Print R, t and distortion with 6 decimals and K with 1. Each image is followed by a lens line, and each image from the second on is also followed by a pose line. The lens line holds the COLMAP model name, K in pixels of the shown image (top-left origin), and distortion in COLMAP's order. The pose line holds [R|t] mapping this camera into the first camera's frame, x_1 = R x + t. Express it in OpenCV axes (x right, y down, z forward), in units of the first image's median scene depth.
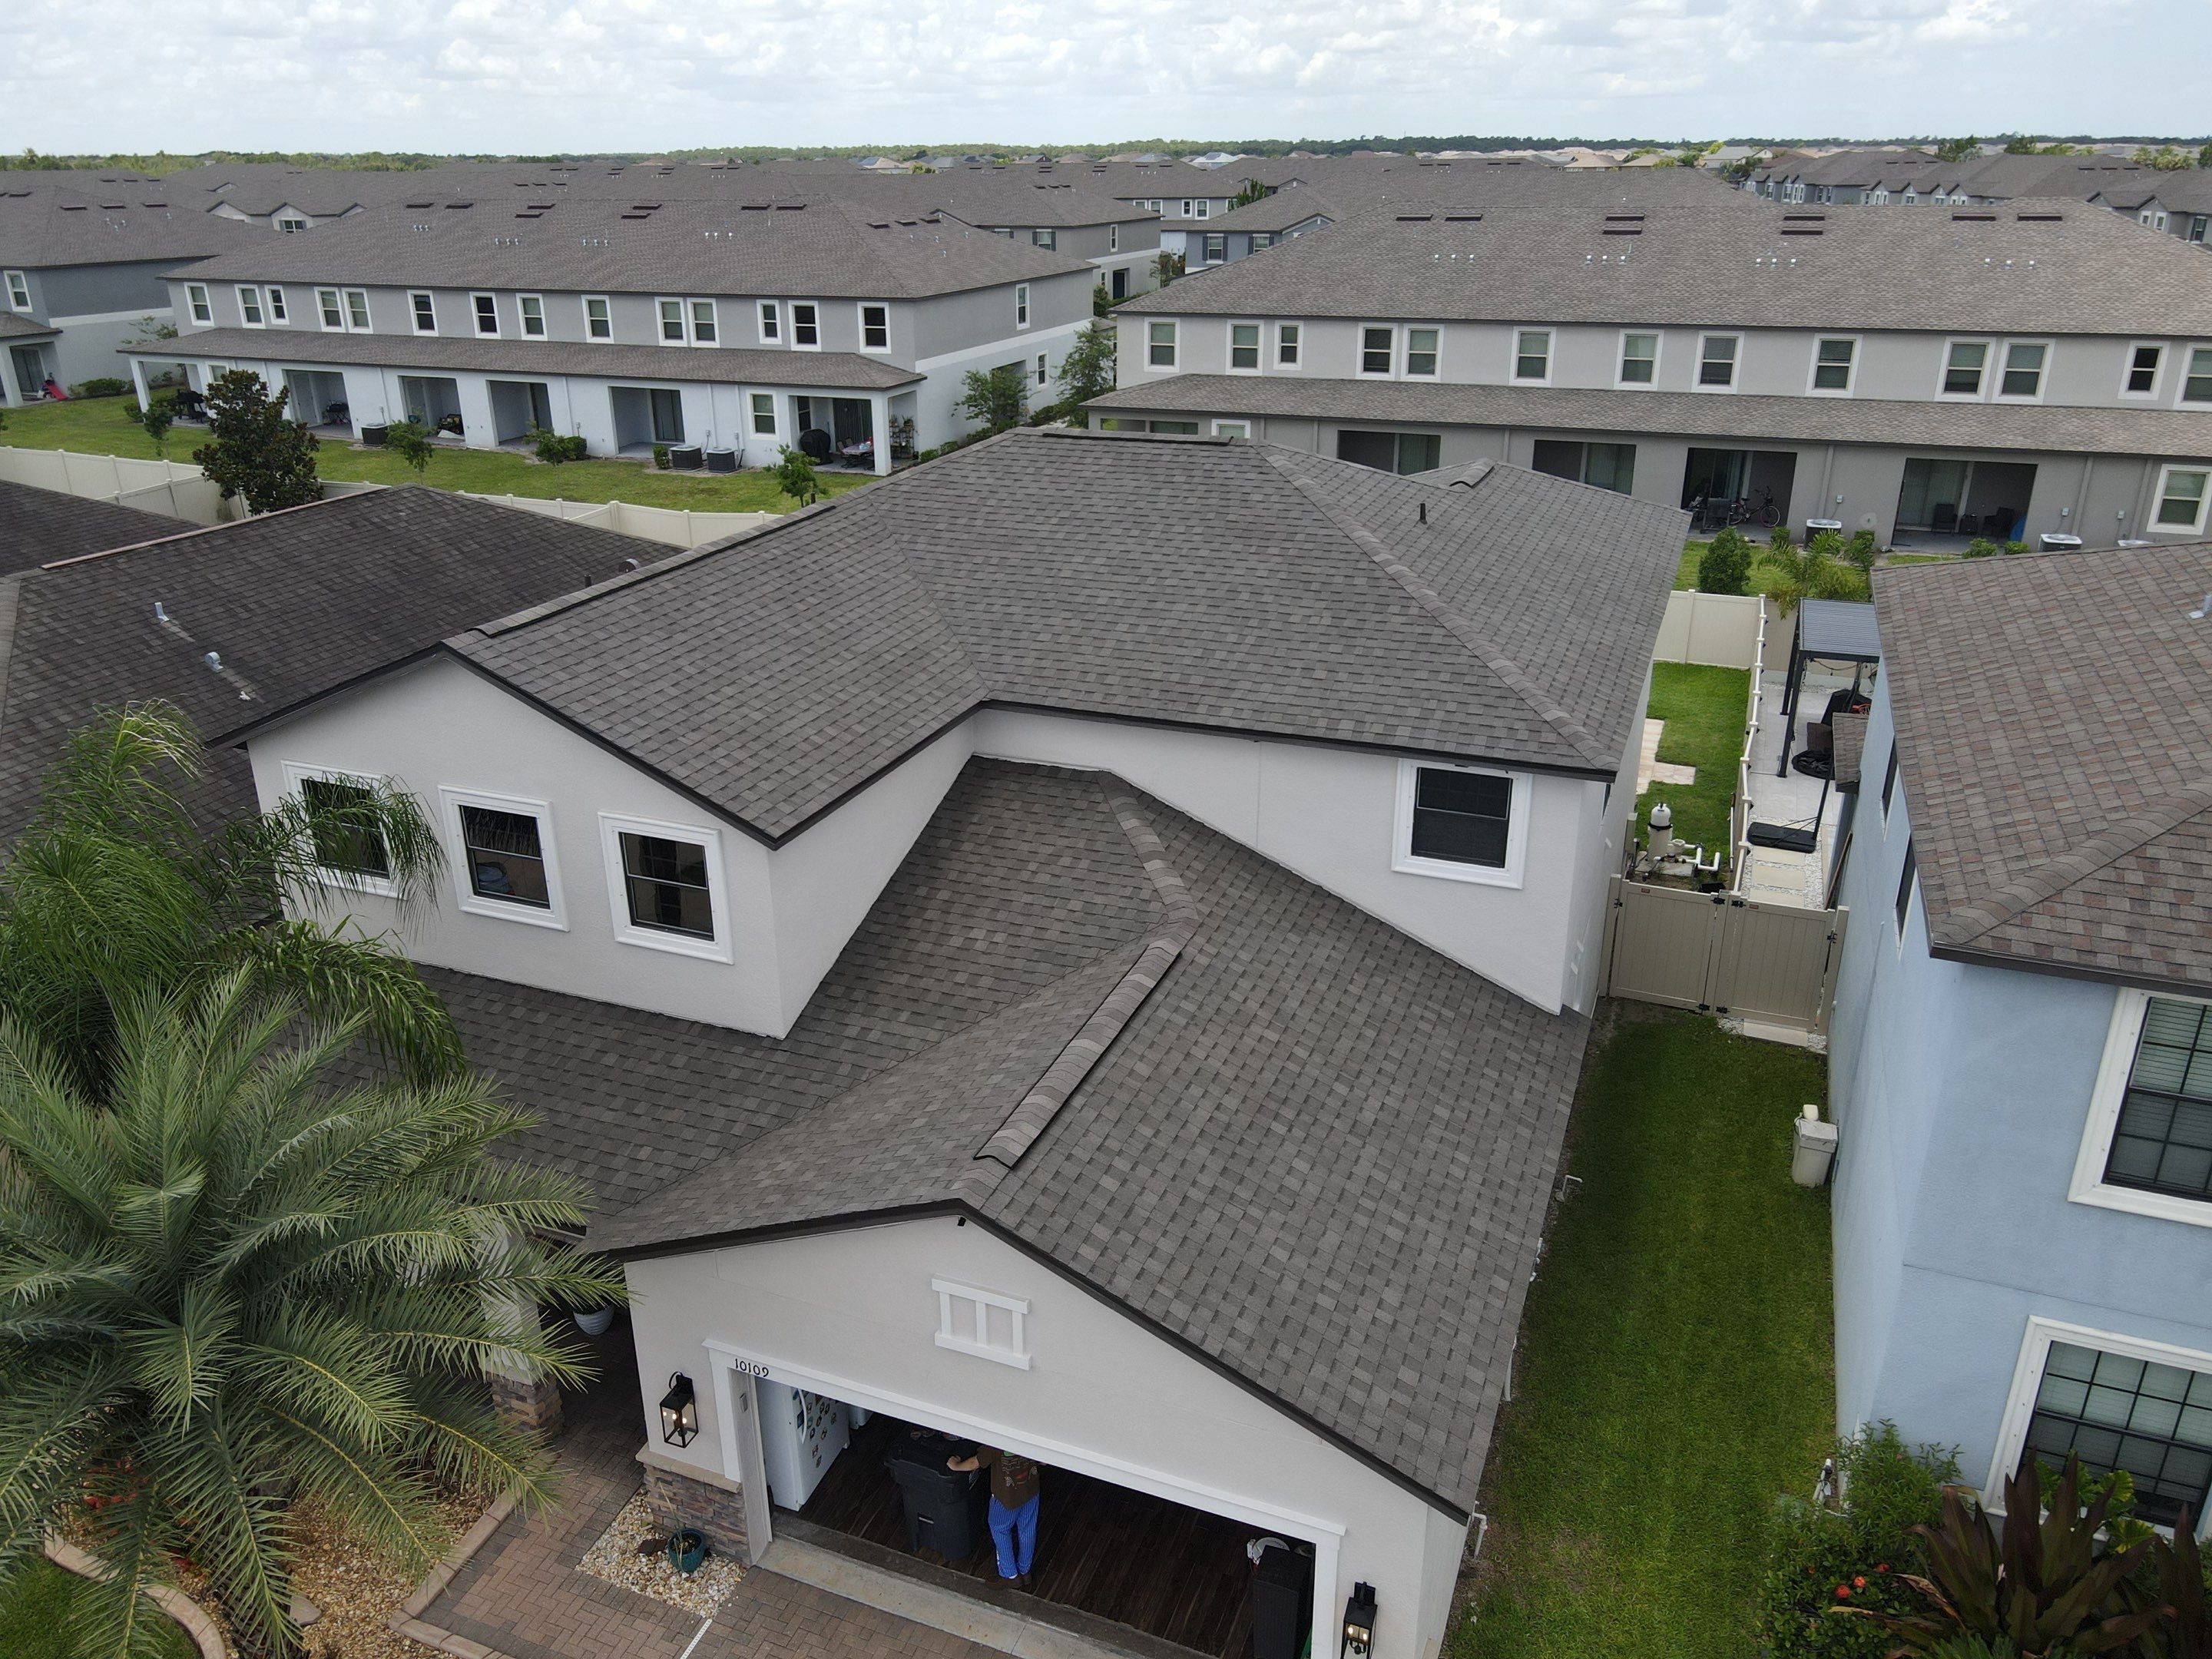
lens RADIAL K [[1615.7, 0, 1090.2], [0, 1615.7, 831.0], [0, 0, 1]] dist [-0.010760, 0.031277]
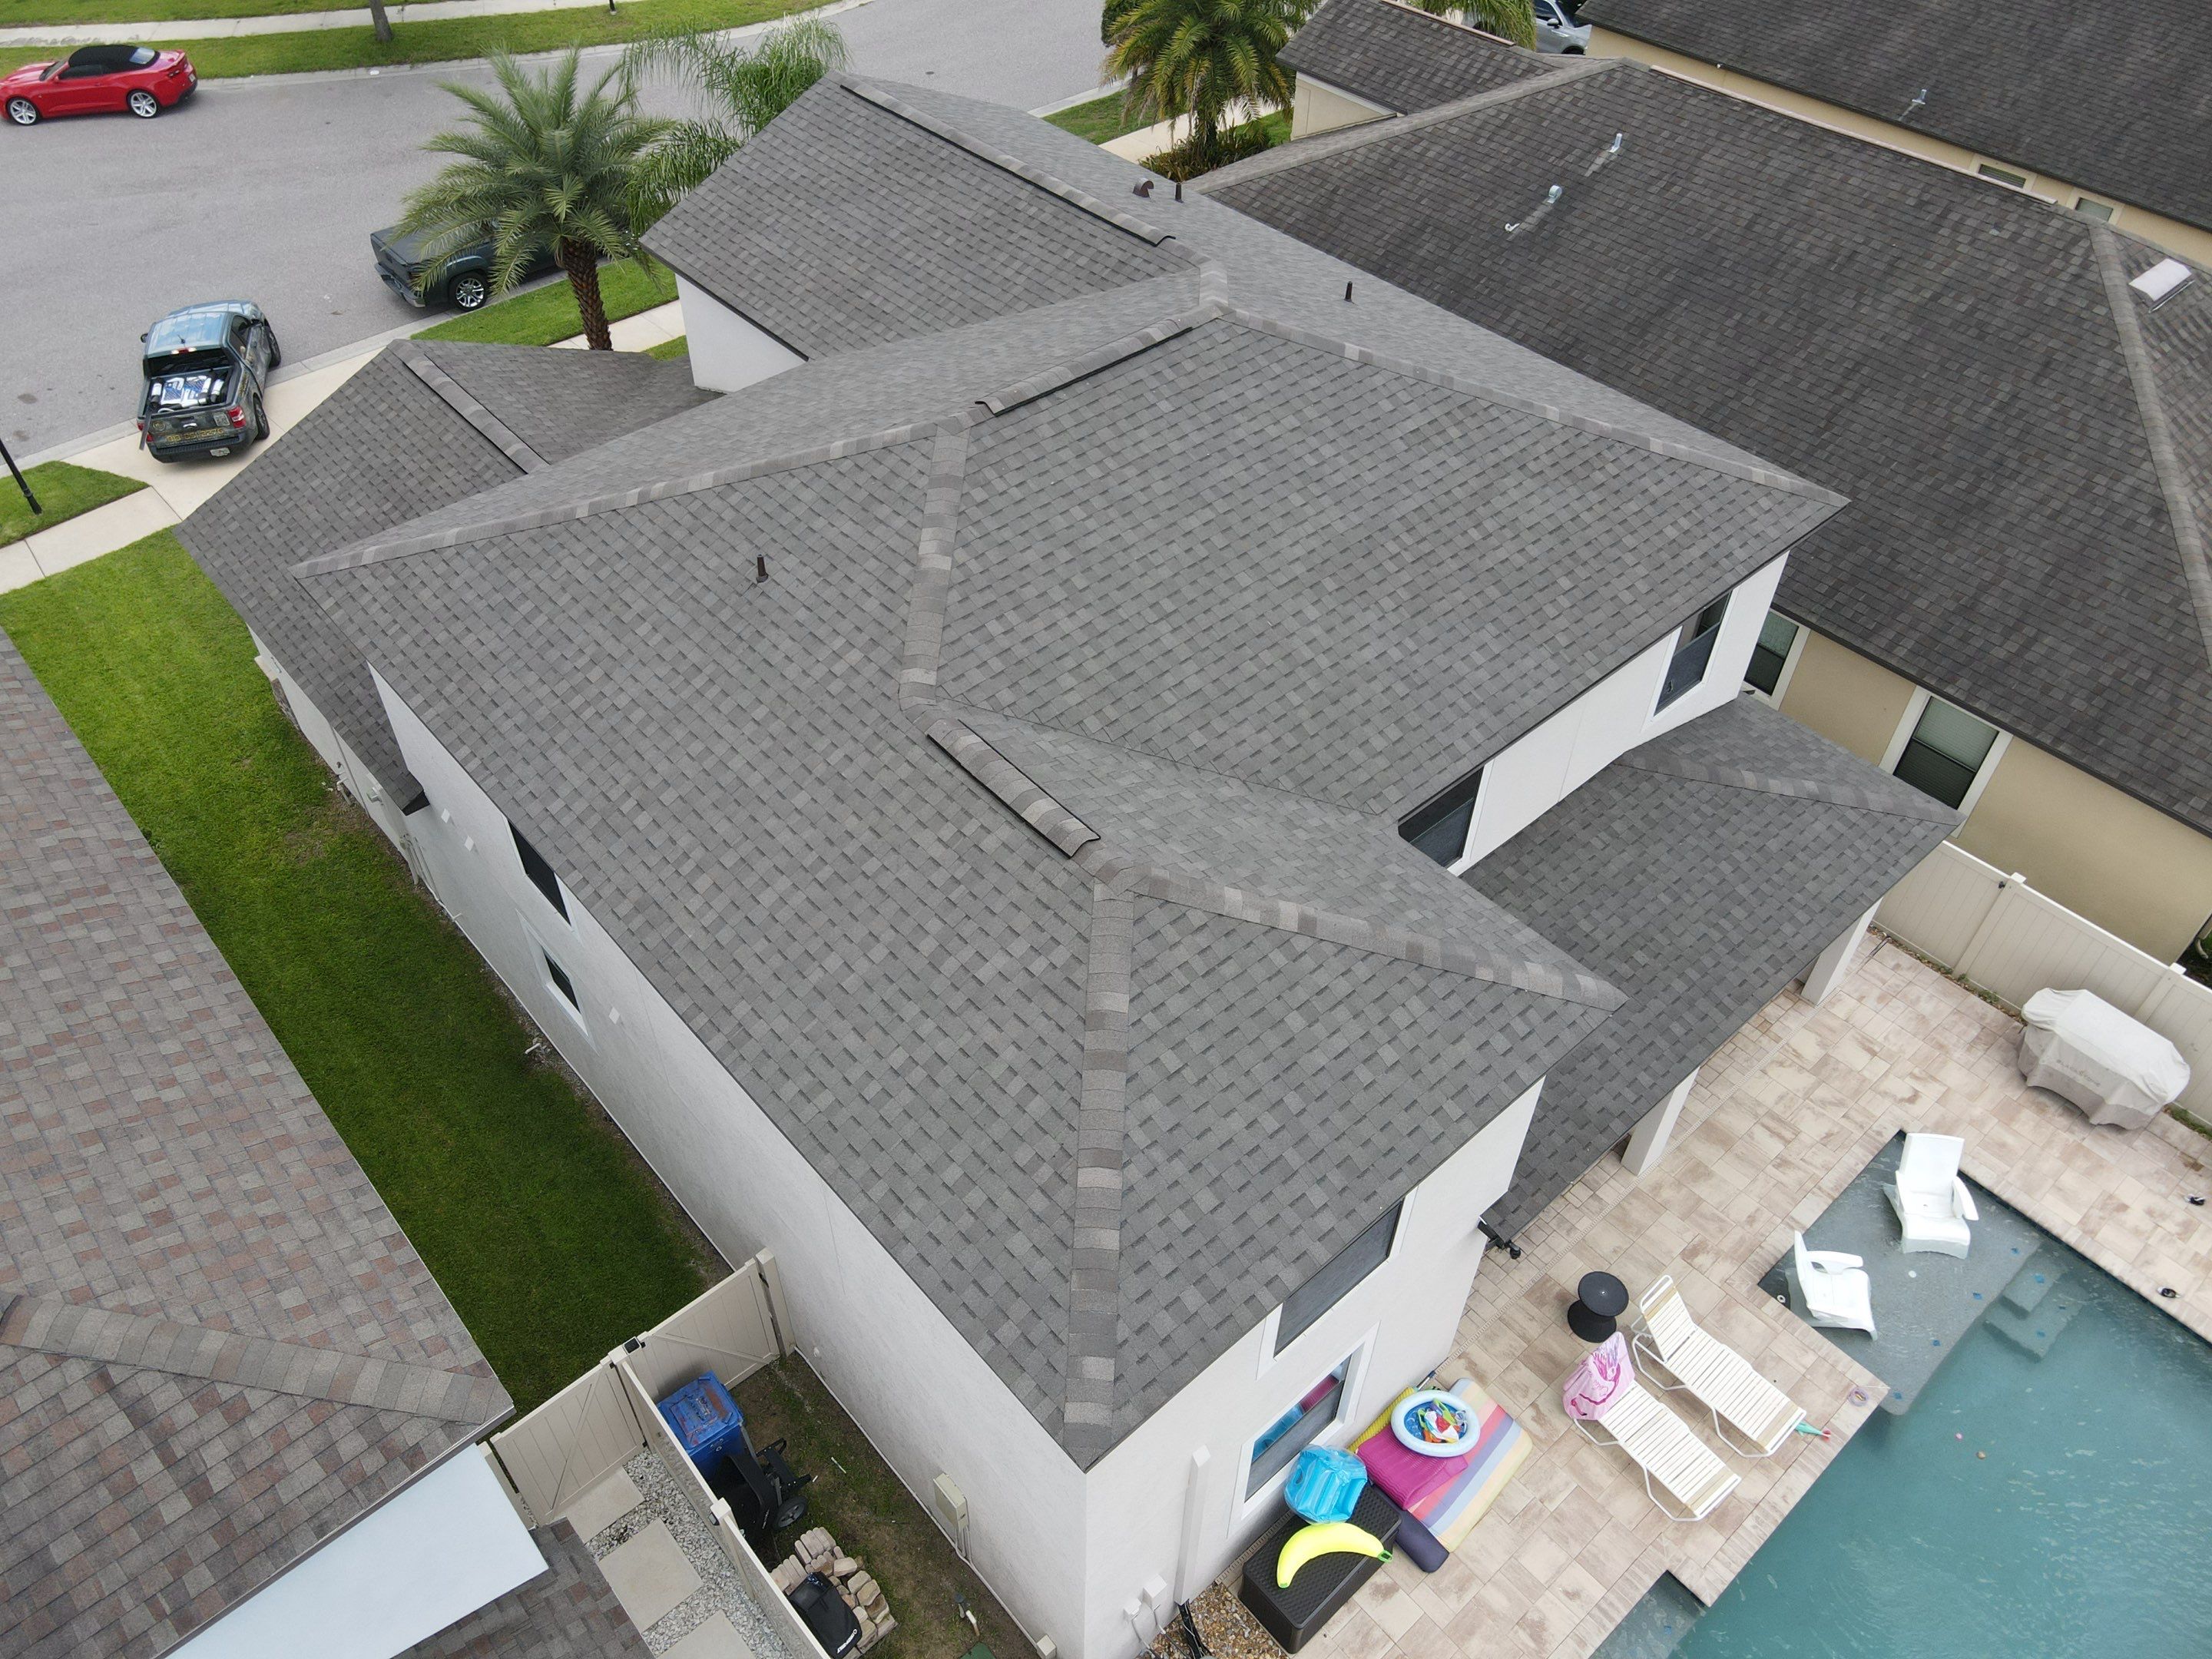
lens RADIAL K [[1615.7, 0, 1078.4], [0, 1615.7, 825.1], [0, 0, 1]] dist [-0.010760, 0.031277]
pose [[-0.452372, 0.640363, -0.620721, 0.836503], [-0.339653, 0.519848, 0.783833, -0.946315], [0.824618, 0.565414, -0.017664, 1.488625]]
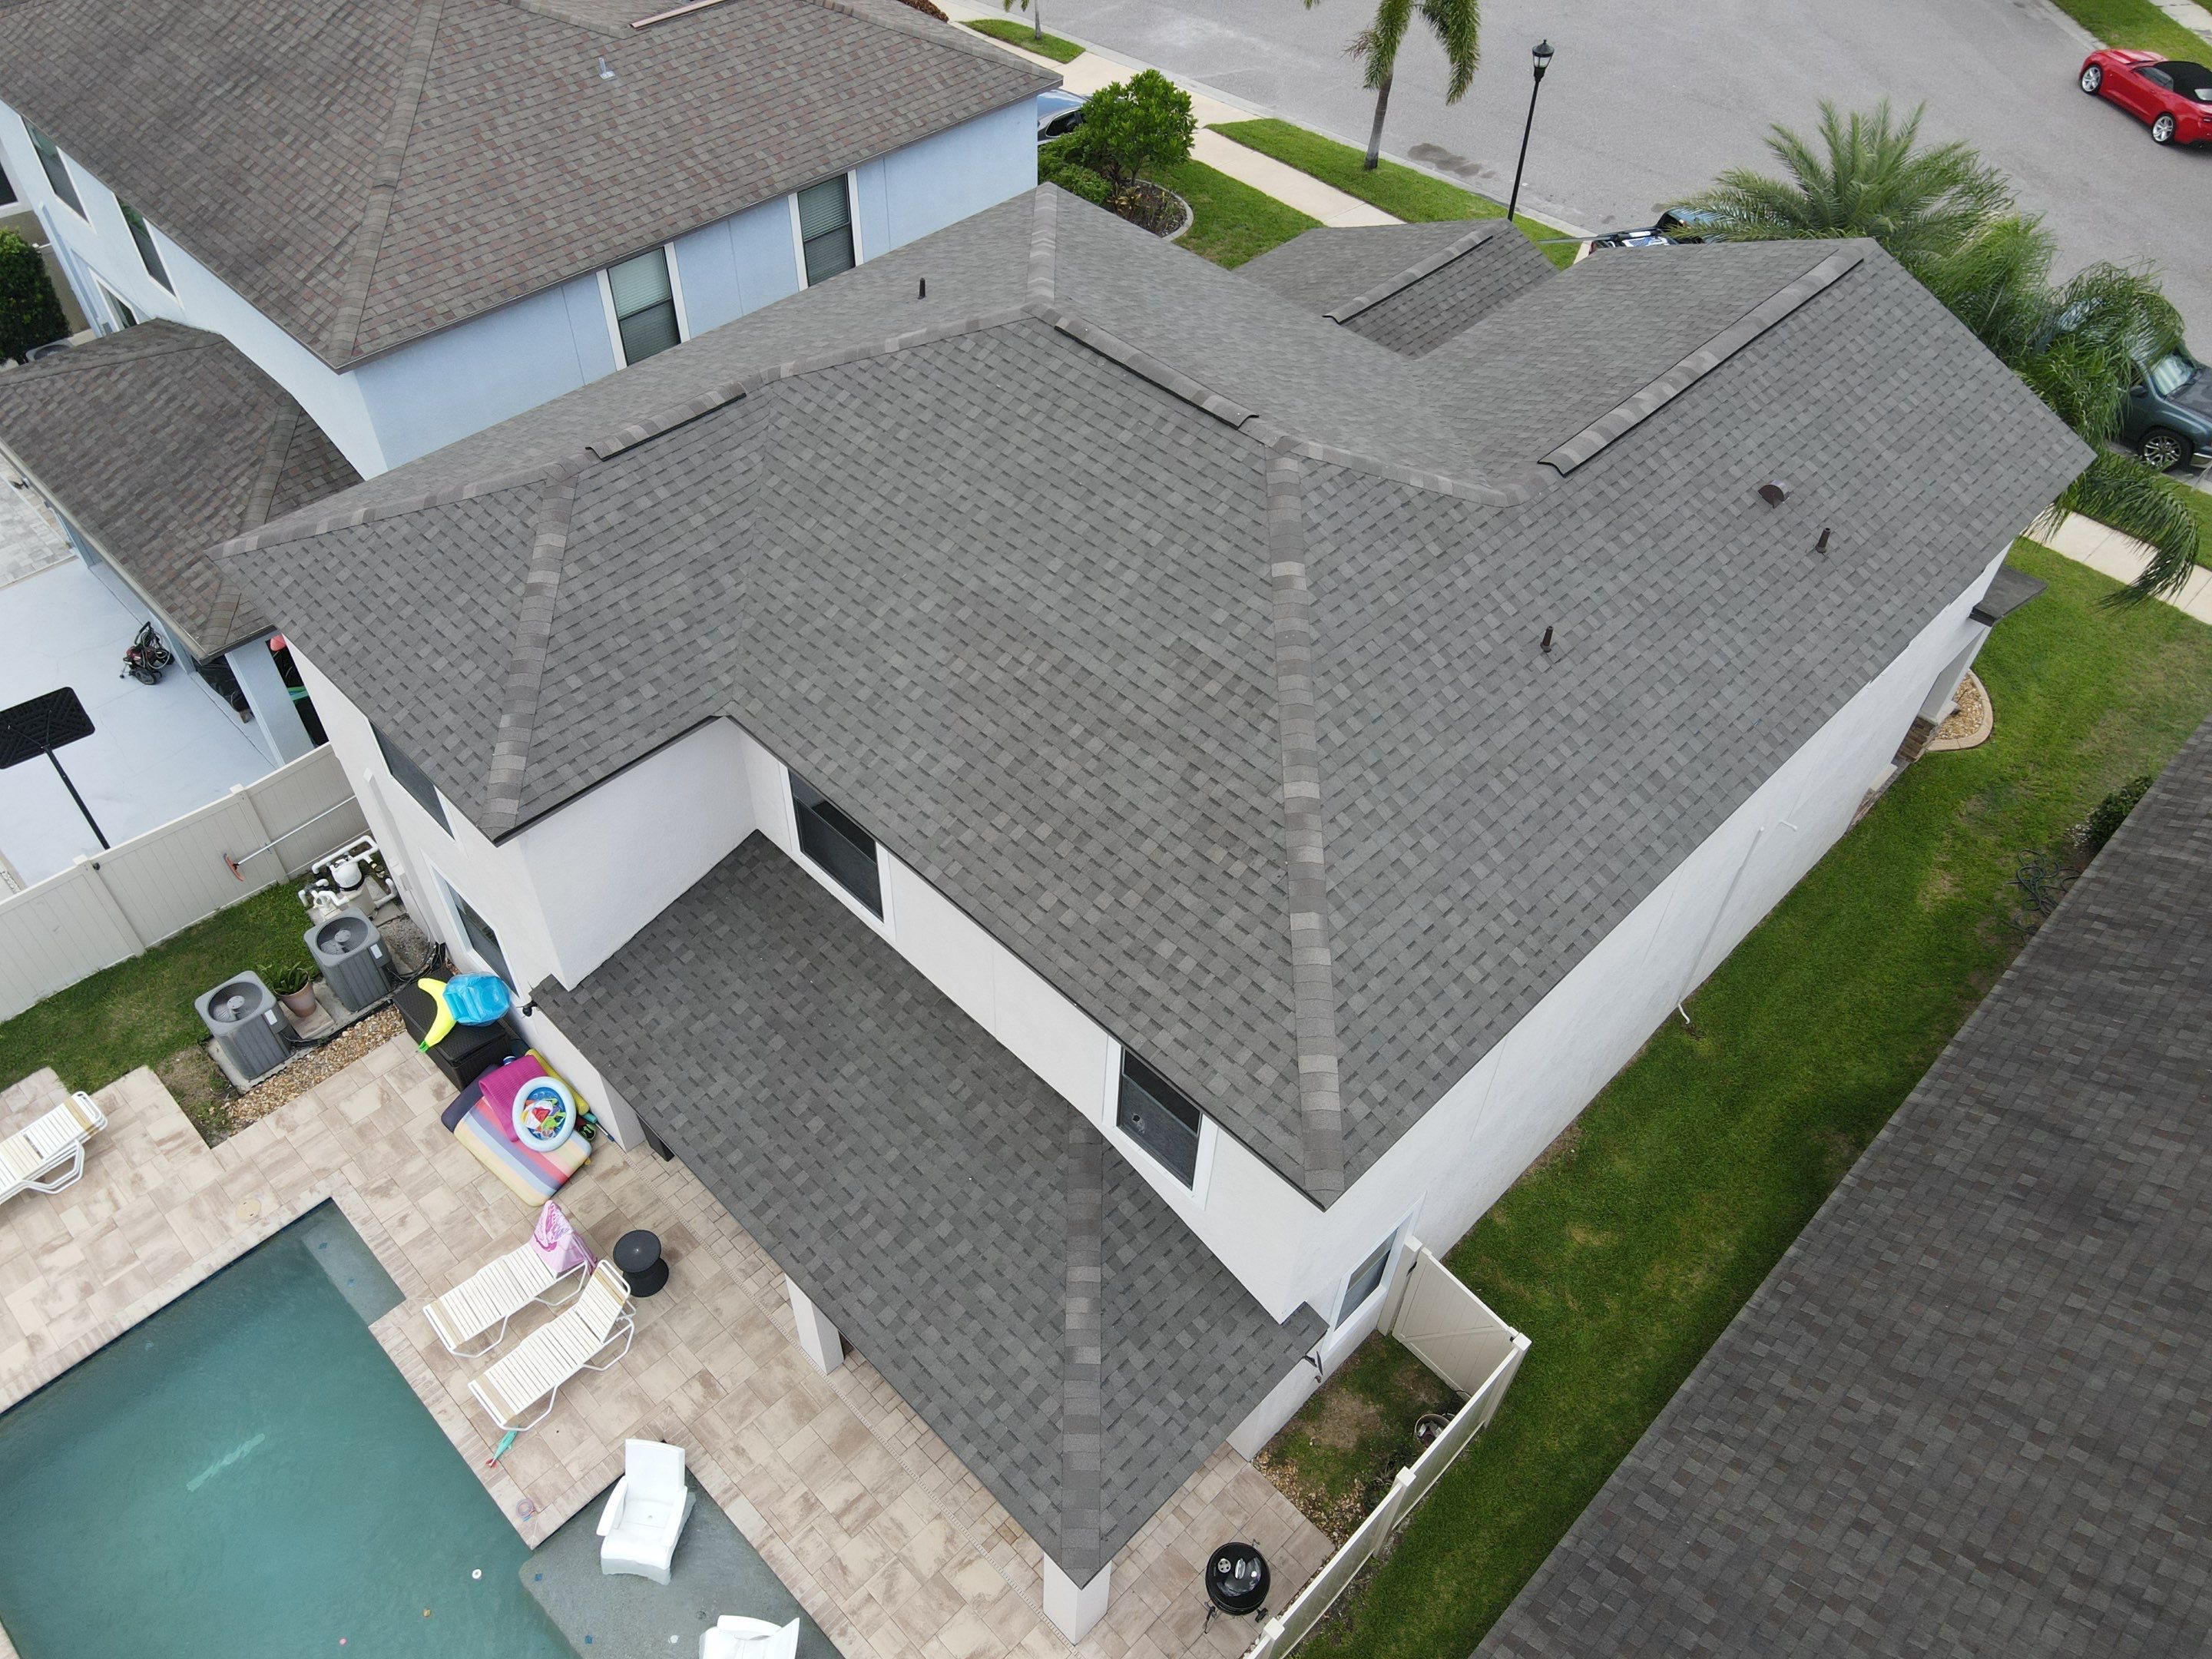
lens RADIAL K [[1615.7, 0, 1079.5], [0, 1615.7, 829.9], [0, 0, 1]] dist [-0.010760, 0.031277]
pose [[-0.918923, -0.294379, 0.262530, -0.270768], [0.144105, 0.369014, 0.918184, -1.155909], [-0.367171, 0.881572, -0.296674, 1.891547]]
